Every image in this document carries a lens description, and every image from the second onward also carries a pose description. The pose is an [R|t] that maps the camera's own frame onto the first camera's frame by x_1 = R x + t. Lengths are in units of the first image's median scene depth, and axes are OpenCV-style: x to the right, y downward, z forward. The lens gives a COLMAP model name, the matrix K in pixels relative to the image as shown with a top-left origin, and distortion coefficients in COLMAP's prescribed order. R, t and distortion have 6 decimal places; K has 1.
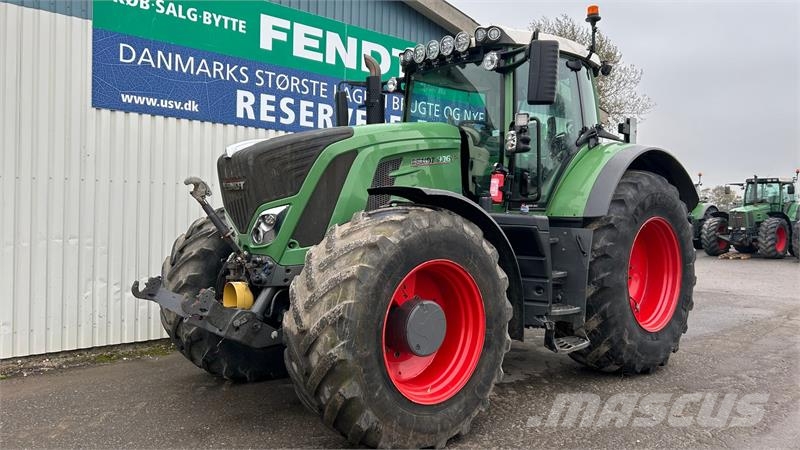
lens RADIAL K [[599.9, 0, 405.1], [0, 599.9, 218.0], [0, 0, 1]] dist [0.055111, -0.054398]
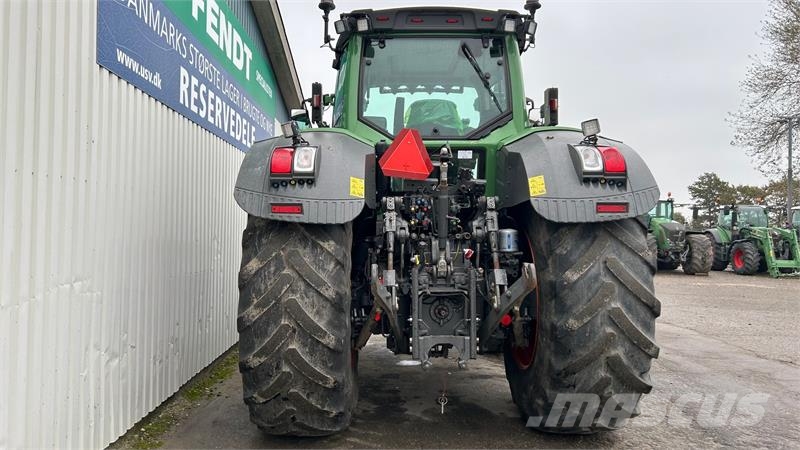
lens RADIAL K [[599.9, 0, 389.4], [0, 599.9, 221.8], [0, 0, 1]] dist [0.055111, -0.054398]
pose [[0.652361, -0.007442, 0.757871, -0.736951], [0.020364, 0.999763, -0.007711, -0.011823], [-0.757634, 0.020464, 0.652358, 0.359128]]
